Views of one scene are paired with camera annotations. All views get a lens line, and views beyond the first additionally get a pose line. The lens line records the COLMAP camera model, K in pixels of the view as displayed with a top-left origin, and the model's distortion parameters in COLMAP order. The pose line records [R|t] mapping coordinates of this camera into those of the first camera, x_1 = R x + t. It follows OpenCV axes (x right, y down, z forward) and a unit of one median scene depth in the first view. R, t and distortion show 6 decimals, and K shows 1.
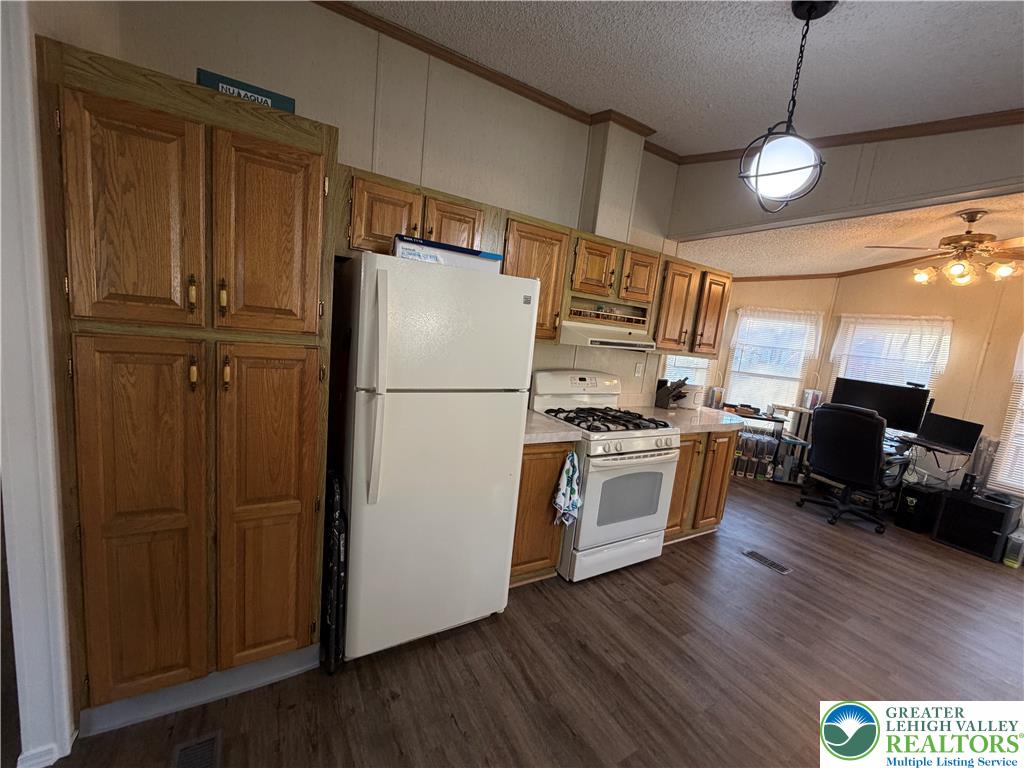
lens RADIAL K [[407.3, 0, 508.8], [0, 407.3, 384.9], [0, 0, 1]] dist [-0.000553, 0.000014]
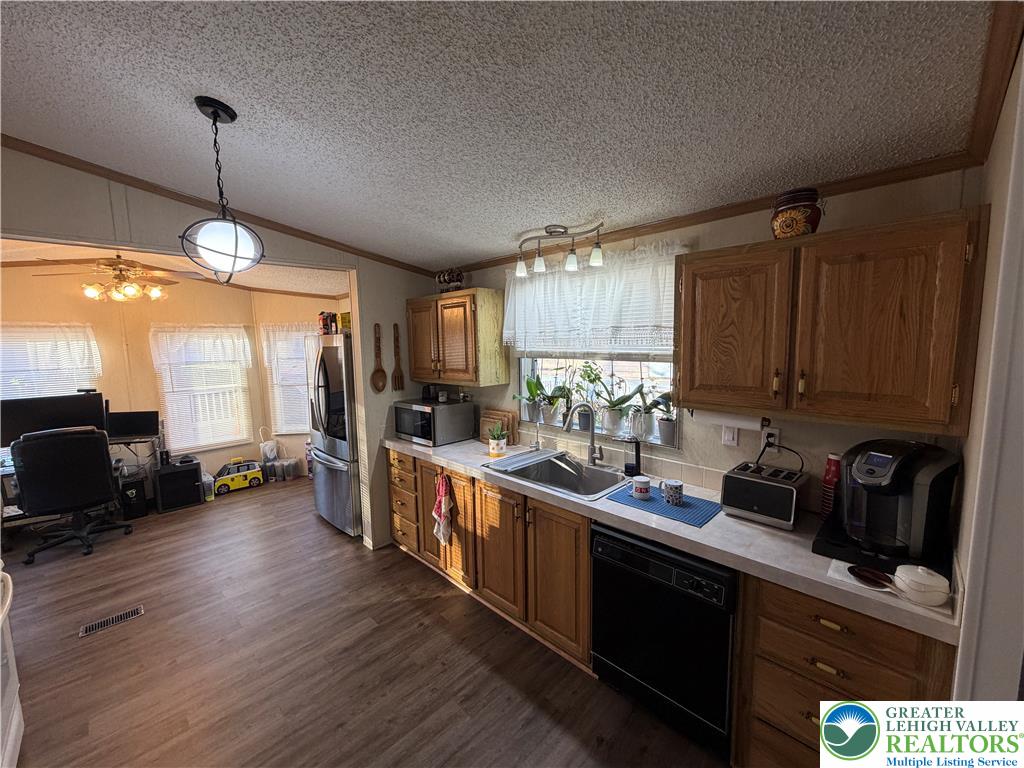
lens RADIAL K [[407.3, 0, 508.8], [0, 407.3, 384.9], [0, 0, 1]] dist [-0.000553, 0.000014]
pose [[-0.259925, -0.200230, 0.944641, -0.312915], [0.132619, 0.961593, 0.240314, -0.152946], [-0.956478, 0.187741, -0.223388, 0.265367]]
